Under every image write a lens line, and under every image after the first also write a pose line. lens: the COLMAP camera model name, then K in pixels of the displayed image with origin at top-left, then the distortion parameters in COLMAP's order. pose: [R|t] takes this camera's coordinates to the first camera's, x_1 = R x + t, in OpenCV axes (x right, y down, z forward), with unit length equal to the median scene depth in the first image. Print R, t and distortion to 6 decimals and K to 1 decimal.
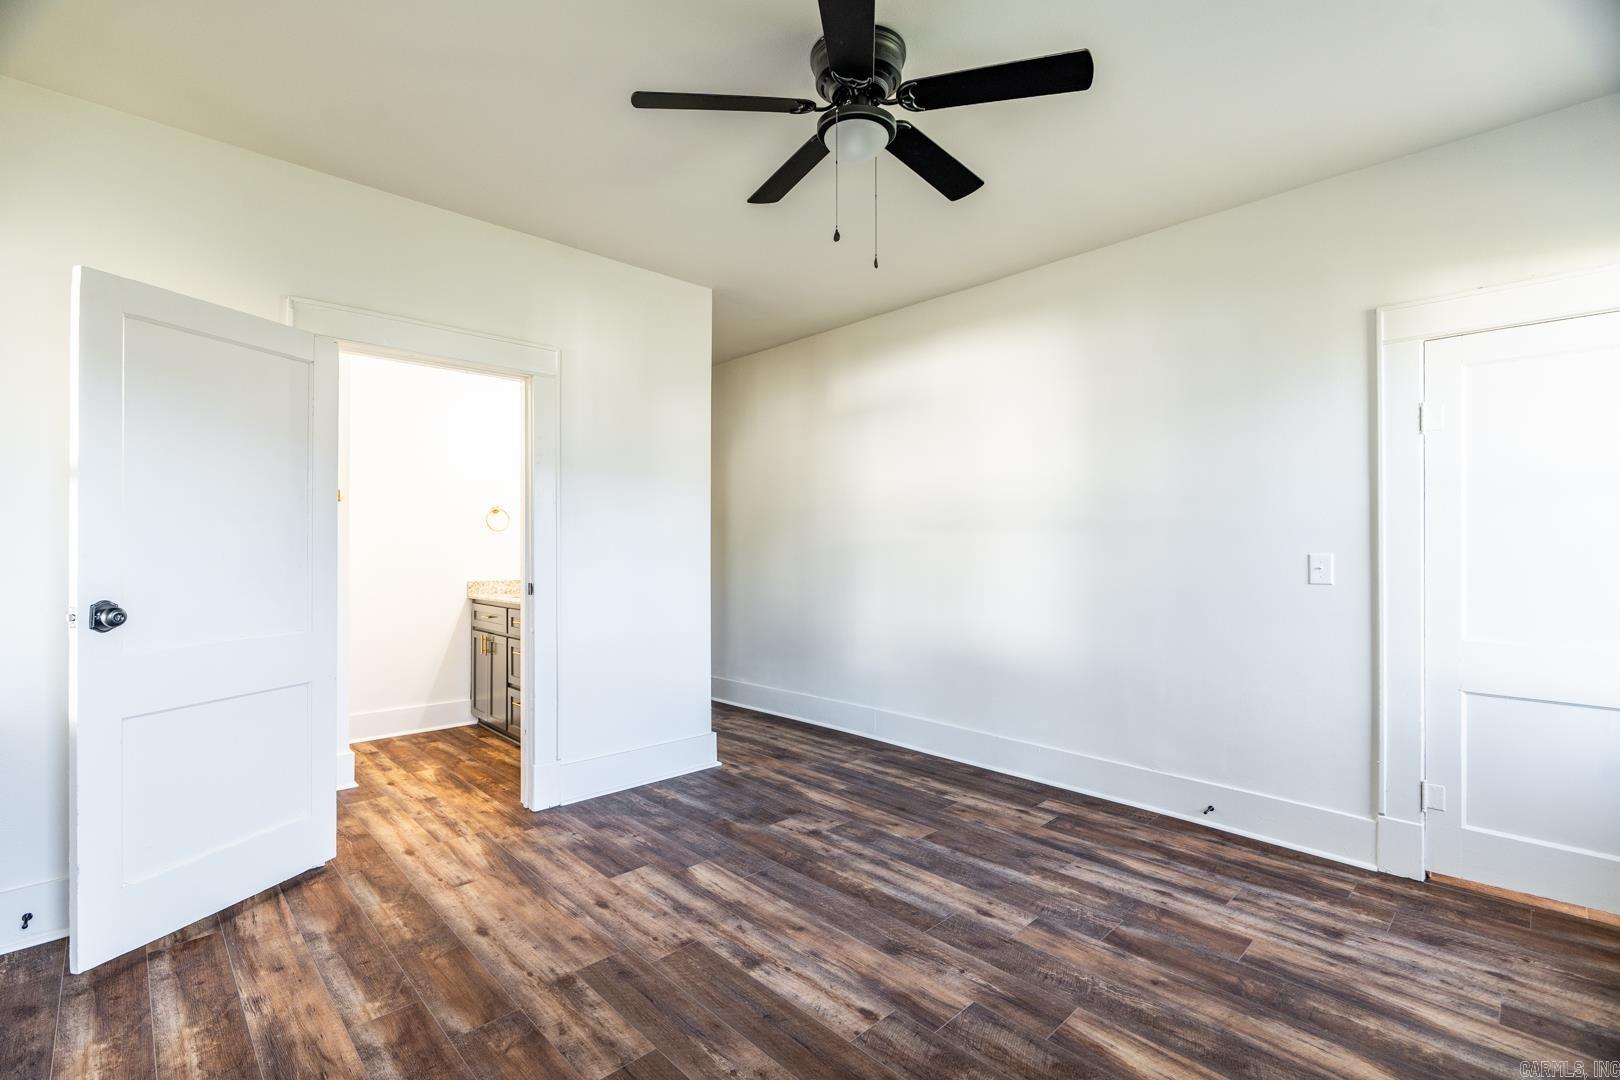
lens RADIAL K [[721.6, 0, 807.0], [0, 721.6, 540.7], [0, 0, 1]] dist [-0.003806, 0.001003]
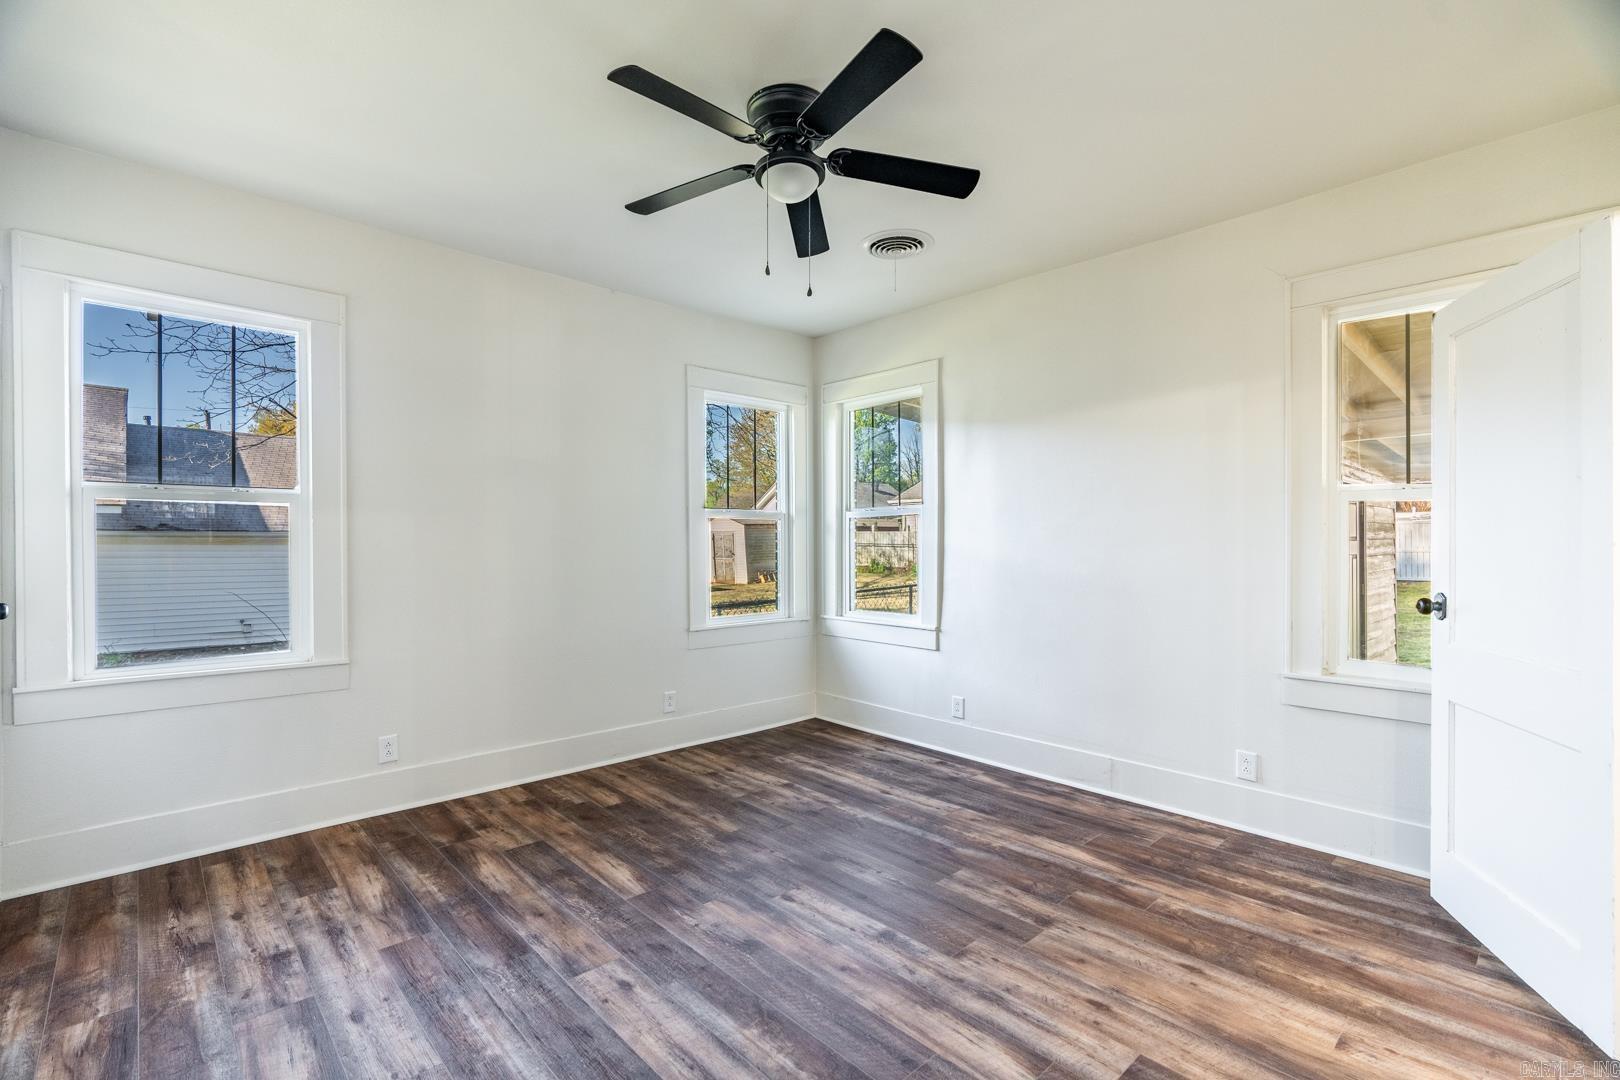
lens RADIAL K [[721.6, 0, 812.8], [0, 721.6, 542.1], [0, 0, 1]] dist [-0.003806, 0.001003]
pose [[-0.999909, 0.000121, 0.013510, 0.018168], [0.000125, 1.000000, 0.000344, 0.001026], [-0.013510, 0.000346, -0.999909, 1.998924]]
